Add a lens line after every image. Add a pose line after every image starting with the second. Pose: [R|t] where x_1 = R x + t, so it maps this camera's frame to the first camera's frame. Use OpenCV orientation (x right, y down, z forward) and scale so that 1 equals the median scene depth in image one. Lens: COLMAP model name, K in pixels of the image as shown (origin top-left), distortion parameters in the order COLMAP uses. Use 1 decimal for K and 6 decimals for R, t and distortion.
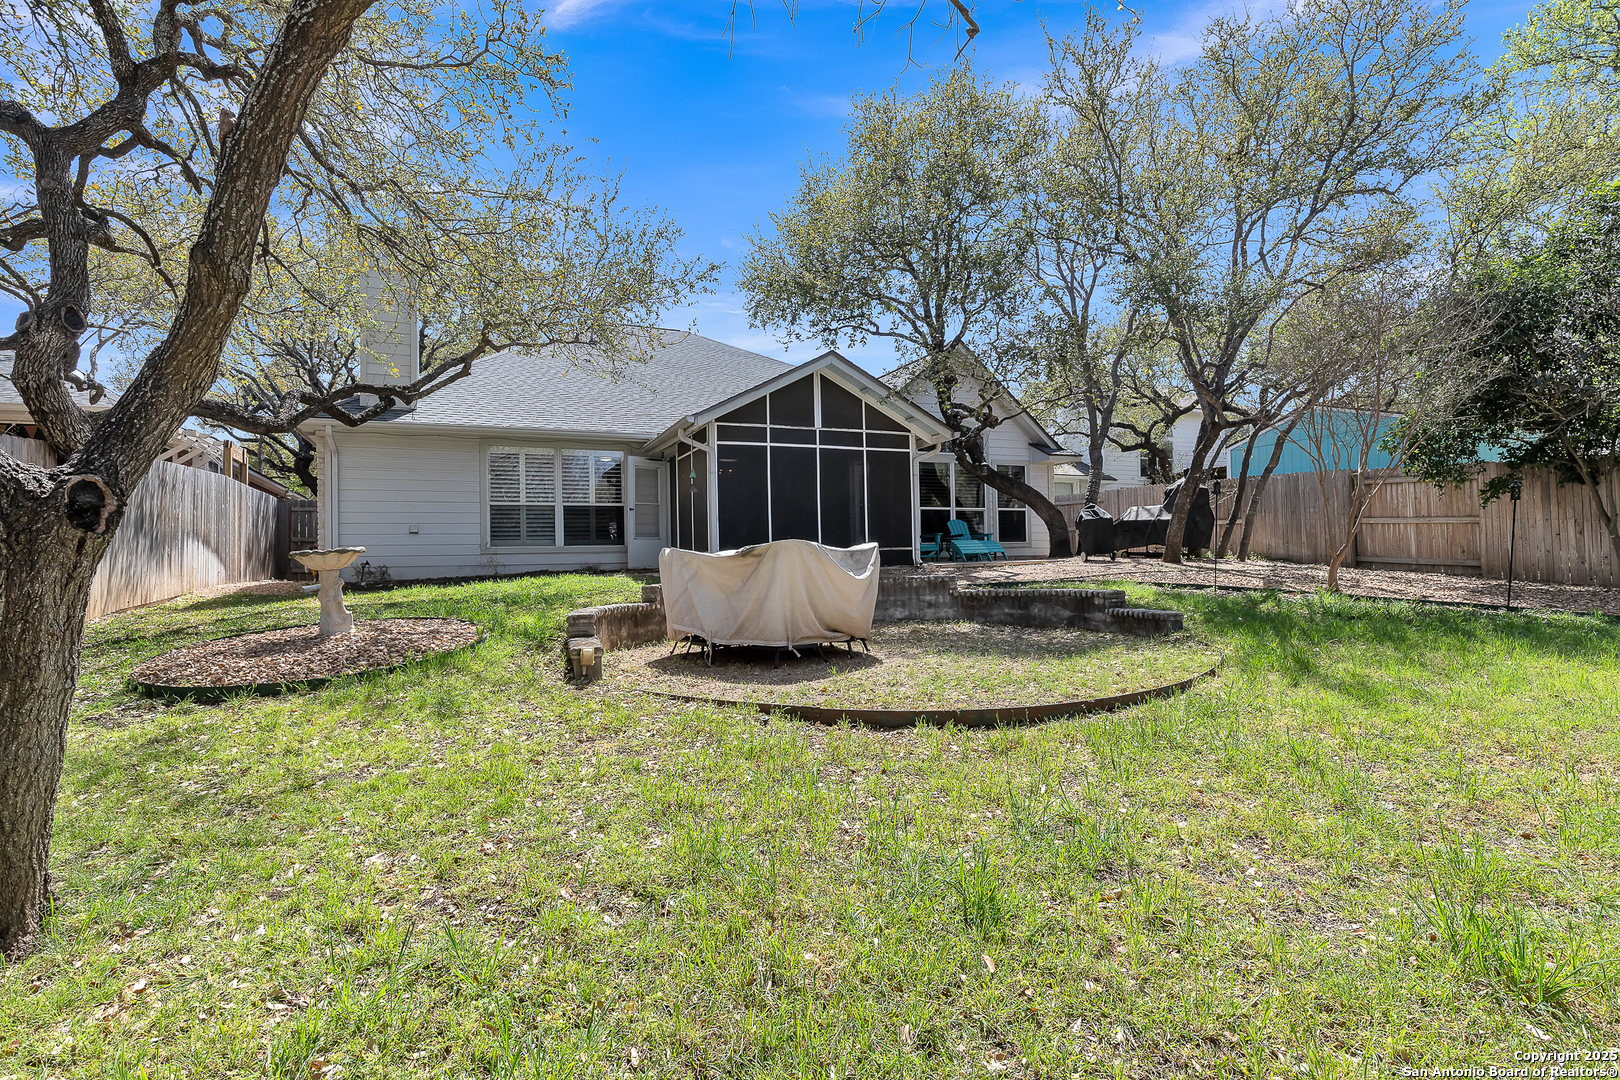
lens RADIAL K [[799.5, 0, 812.0], [0, 799.5, 519.0], [0, 0, 1]] dist [-0.000838, -0.014511]
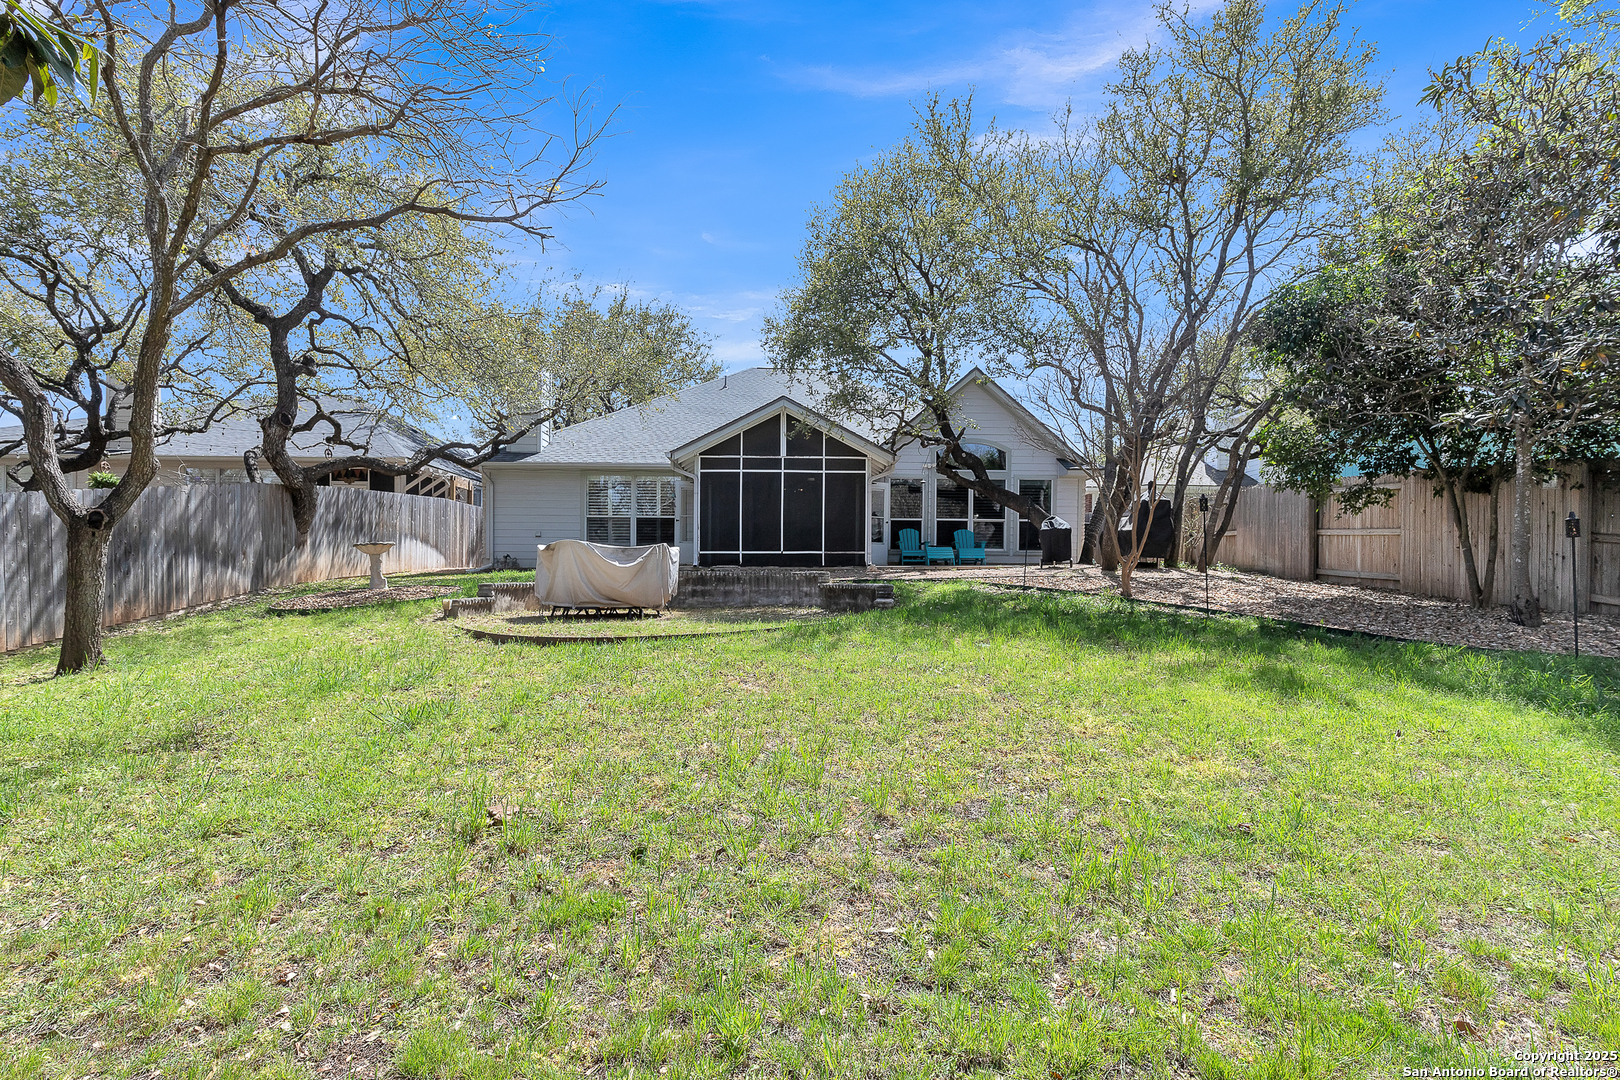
lens RADIAL K [[759.3, 0, 802.8], [0, 759.3, 550.0], [0, 0, 1]] dist [-0.000531, -0.000911]
pose [[0.917094, 0.015663, -0.398363, 0.521477], [-0.004543, 0.999574, 0.028842, 0.000221], [0.398645, -0.024641, 0.916774, -0.101671]]
